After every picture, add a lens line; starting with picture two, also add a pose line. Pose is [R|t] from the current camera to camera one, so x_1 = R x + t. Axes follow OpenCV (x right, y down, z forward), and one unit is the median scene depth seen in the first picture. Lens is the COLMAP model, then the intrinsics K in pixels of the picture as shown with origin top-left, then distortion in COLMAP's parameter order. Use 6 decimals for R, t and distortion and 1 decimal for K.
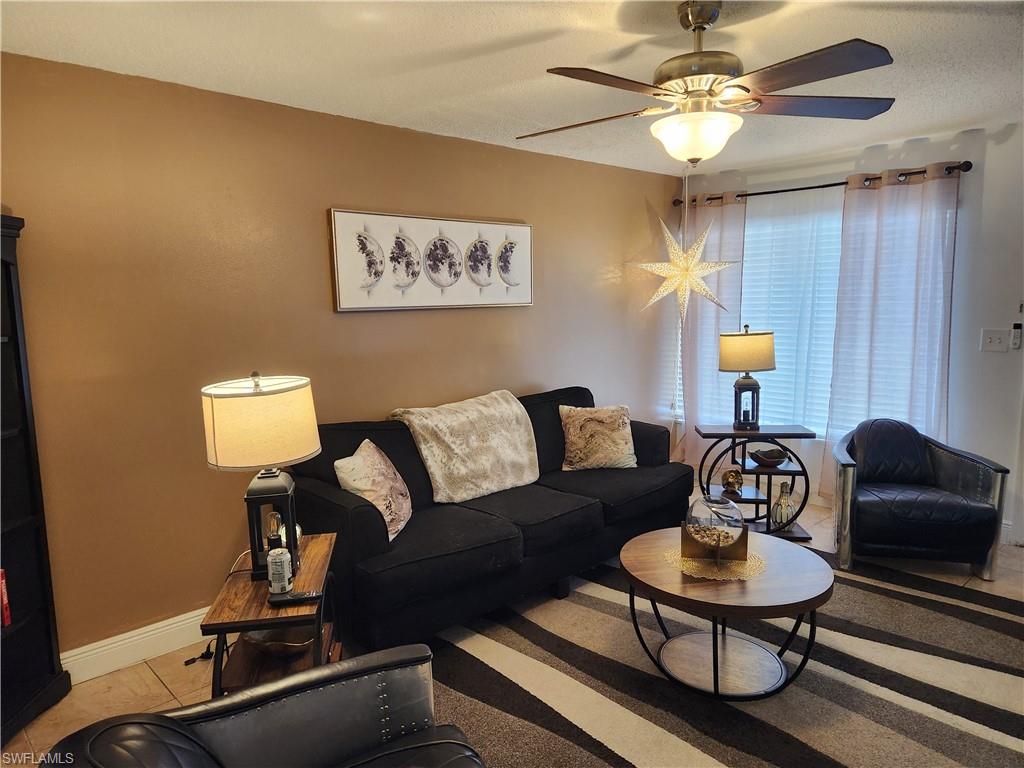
lens RADIAL K [[678.0, 0, 518.7], [0, 678.0, 382.2], [0, 0, 1]] dist [0.089946, -0.079702]
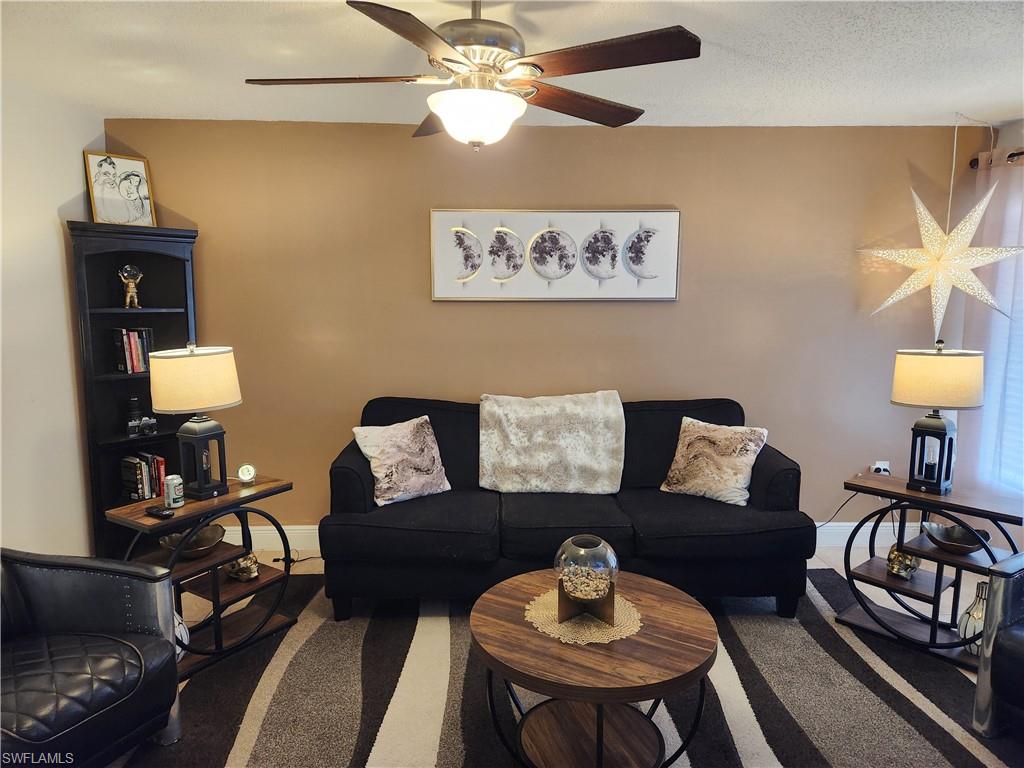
lens RADIAL K [[678.0, 0, 518.7], [0, 678.0, 382.2], [0, 0, 1]] dist [0.089946, -0.079702]
pose [[0.747677, 0.109025, -0.655052, 0.524185], [-0.102403, 0.993561, 0.048482, -0.034485], [0.656120, 0.030831, 0.754027, 0.225900]]
